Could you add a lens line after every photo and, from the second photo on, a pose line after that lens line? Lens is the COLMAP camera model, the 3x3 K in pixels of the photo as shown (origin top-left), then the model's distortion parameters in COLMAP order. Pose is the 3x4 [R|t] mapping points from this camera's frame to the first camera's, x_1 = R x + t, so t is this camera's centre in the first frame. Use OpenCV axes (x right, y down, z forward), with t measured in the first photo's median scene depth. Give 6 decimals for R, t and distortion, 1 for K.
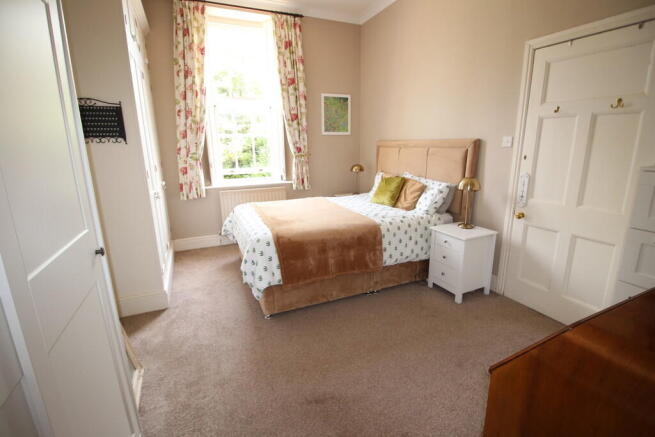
lens RADIAL K [[309.3, 0, 327.5], [0, 309.3, 218.5], [0, 0, 1]] dist [-0.000903, -0.000005]
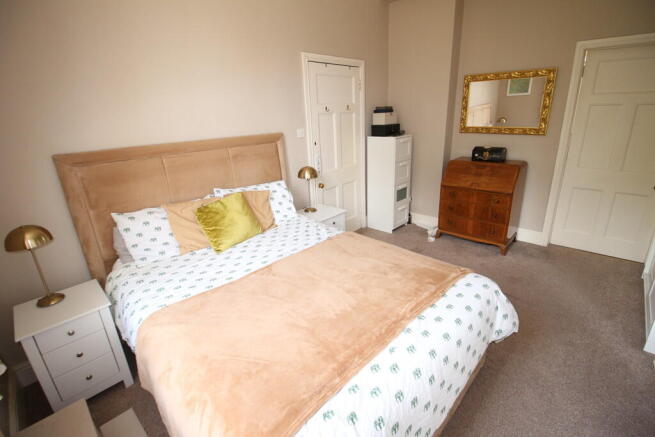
lens RADIAL K [[309.3, 0, 327.5], [0, 309.3, 218.5], [0, 0, 1]] dist [-0.000903, -0.000005]
pose [[-0.390166, -0.278775, 0.877528, -0.628880], [0.264669, 0.878883, 0.396882, -0.419333], [-0.881885, 0.387104, -0.269128, 1.400545]]
